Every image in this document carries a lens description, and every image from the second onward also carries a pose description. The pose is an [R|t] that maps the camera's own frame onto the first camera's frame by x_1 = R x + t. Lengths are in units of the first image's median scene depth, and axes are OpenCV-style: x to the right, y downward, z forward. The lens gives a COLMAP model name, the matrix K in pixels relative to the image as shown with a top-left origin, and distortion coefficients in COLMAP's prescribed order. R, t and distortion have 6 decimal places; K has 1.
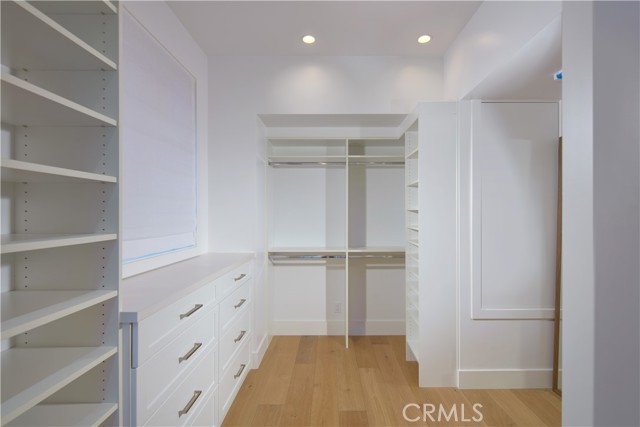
lens RADIAL K [[307.4, 0, 321.5], [0, 307.4, 214.5], [0, 0, 1]] dist [-0.004895, -0.000374]
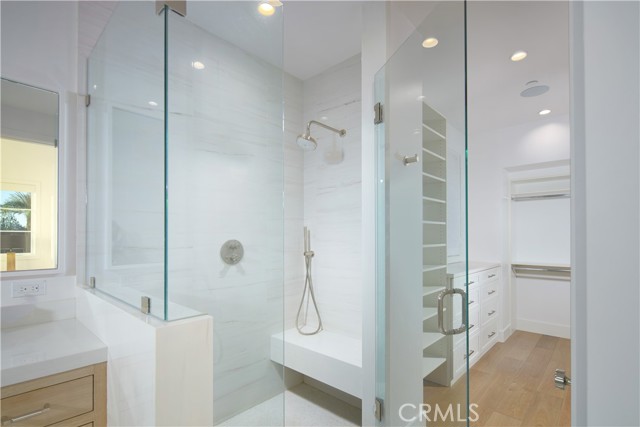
lens RADIAL K [[307.4, 0, 316.9], [0, 307.4, 236.1], [0, 0, 1]] dist [-0.004895, -0.000374]
pose [[0.741830, -0.001667, -0.670586, 0.109571], [0.000162, 0.999997, -0.002306, 0.000383], [0.670588, 0.001602, 0.741828, -0.656426]]
